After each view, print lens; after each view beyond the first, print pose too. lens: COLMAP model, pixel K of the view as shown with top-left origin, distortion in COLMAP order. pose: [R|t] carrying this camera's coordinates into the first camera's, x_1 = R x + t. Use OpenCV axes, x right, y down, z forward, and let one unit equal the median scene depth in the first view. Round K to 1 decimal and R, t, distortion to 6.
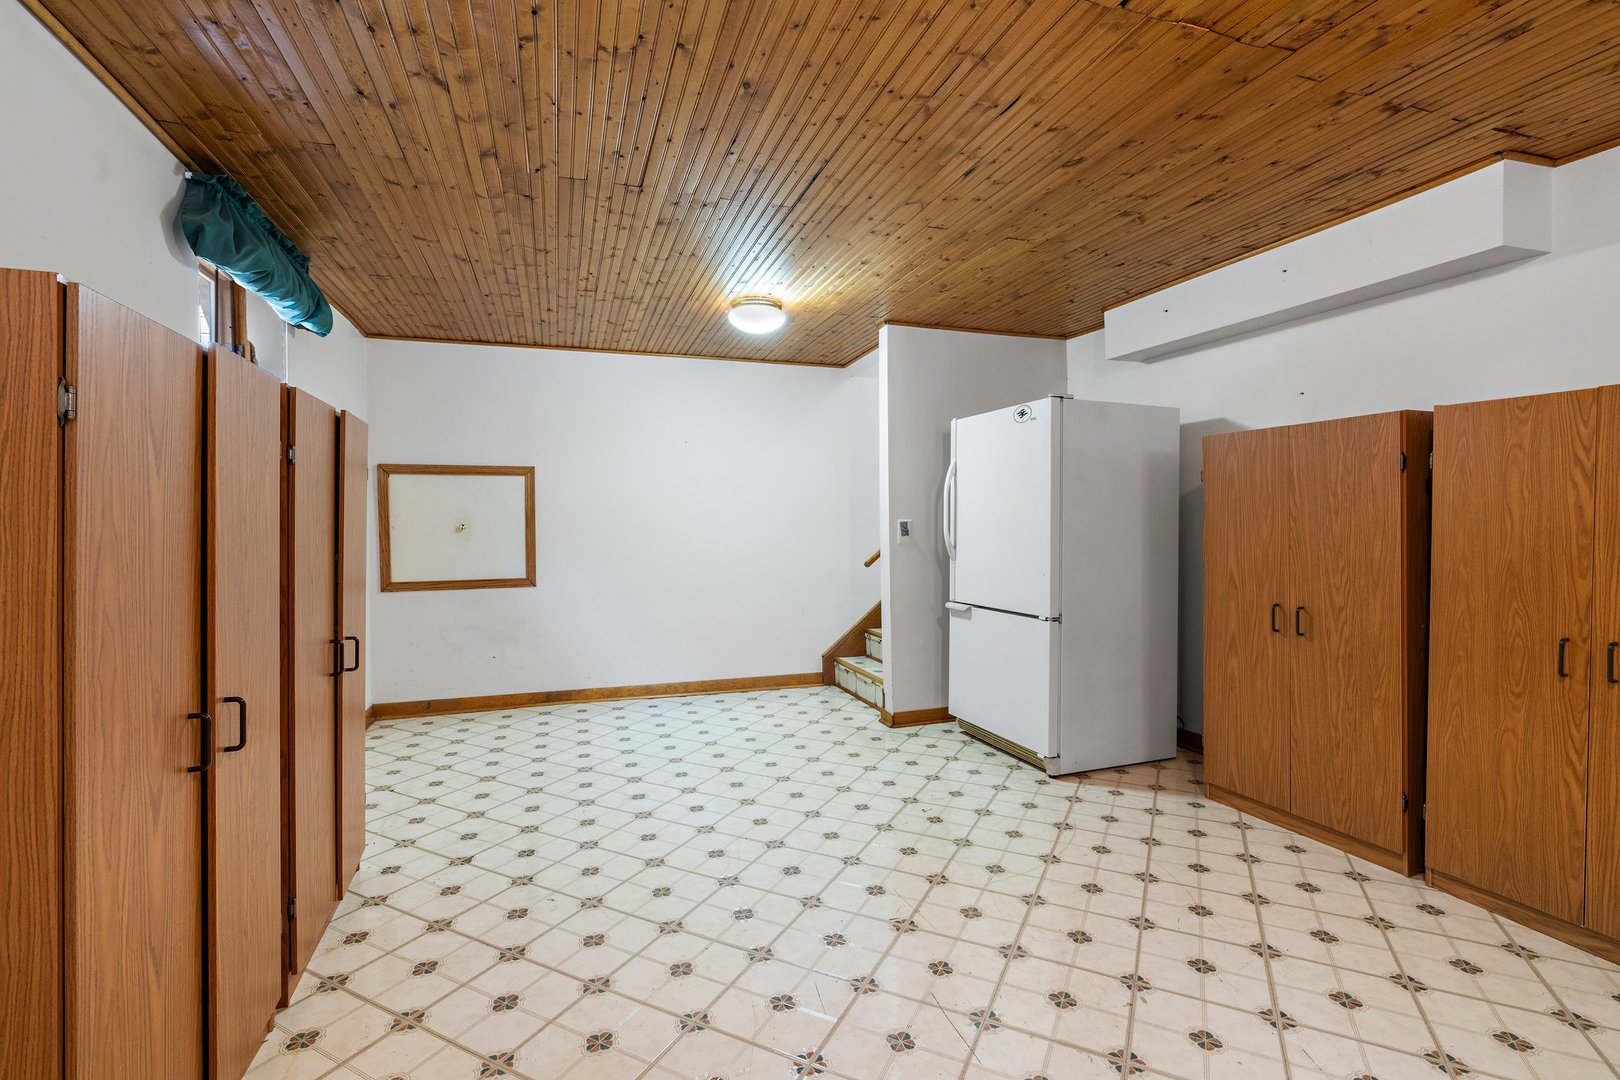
lens RADIAL K [[737.4, 0, 808.2], [0, 737.4, 531.5], [0, 0, 1]] dist [-0.012582, 0.005332]
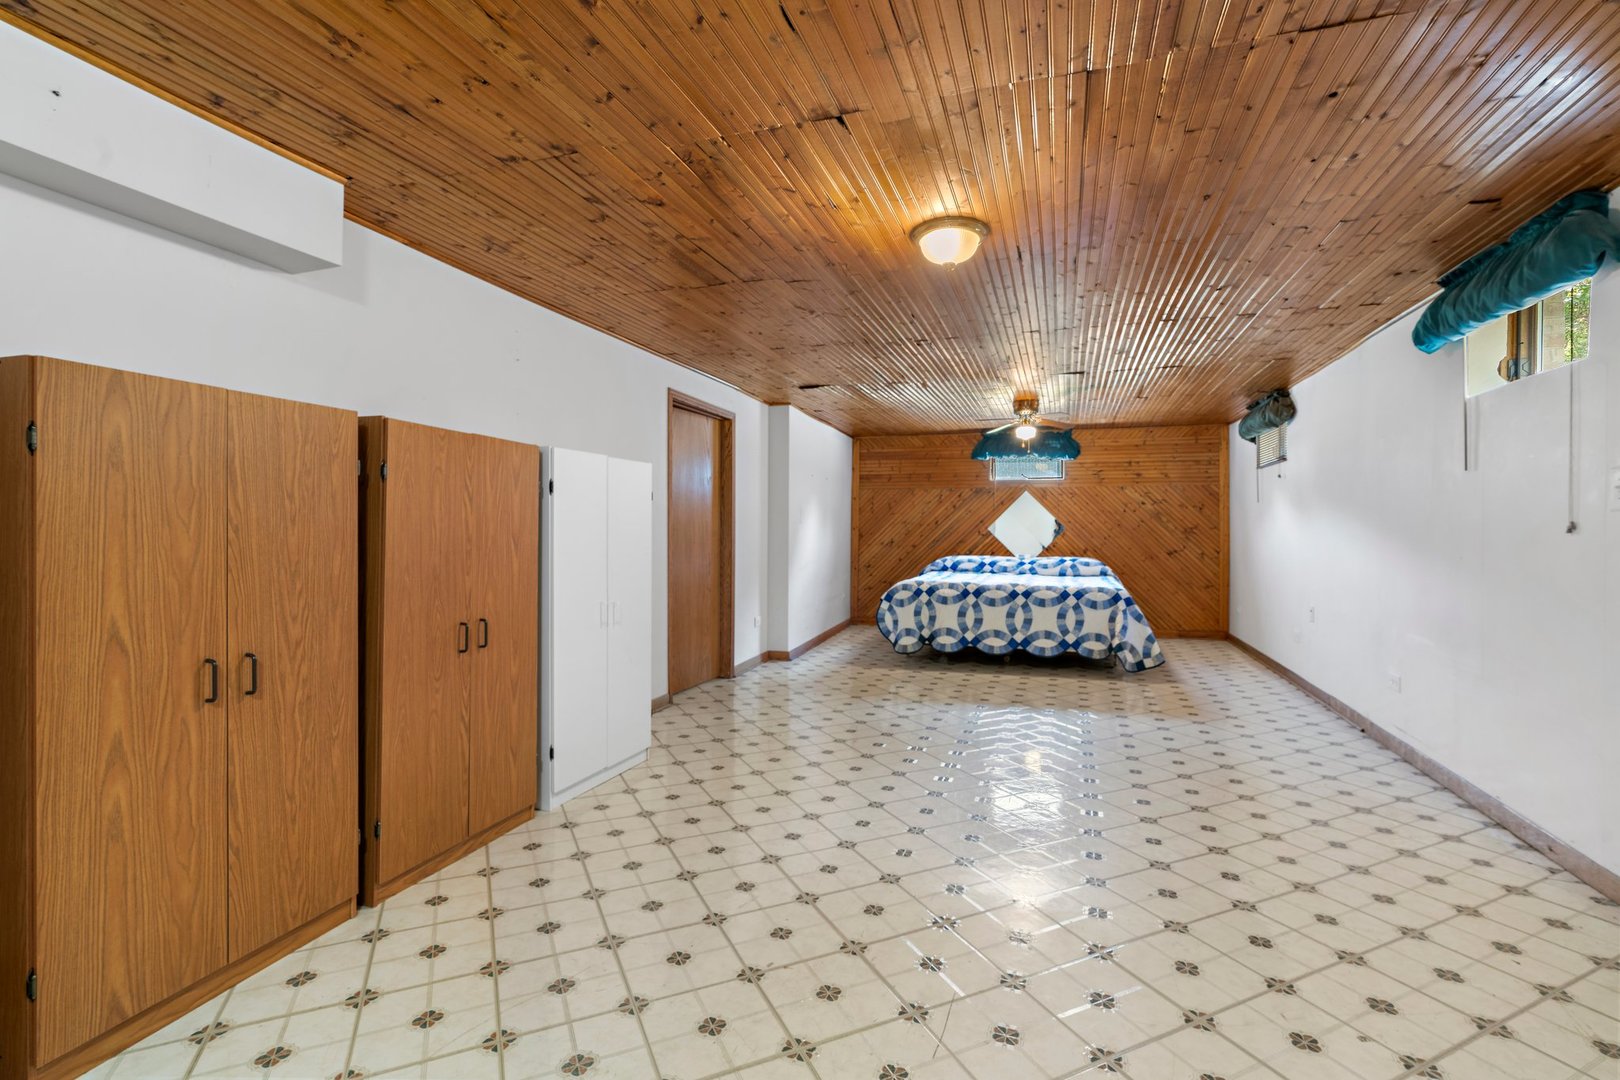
lens RADIAL K [[737.4, 0, 802.4], [0, 737.4, 531.7], [0, 0, 1]] dist [-0.012582, 0.005332]
pose [[-0.787187, 0.003675, 0.616704, -0.185747], [0.010359, 0.999920, 0.007264, -0.013954], [-0.616627, 0.012107, -0.787162, 1.284660]]
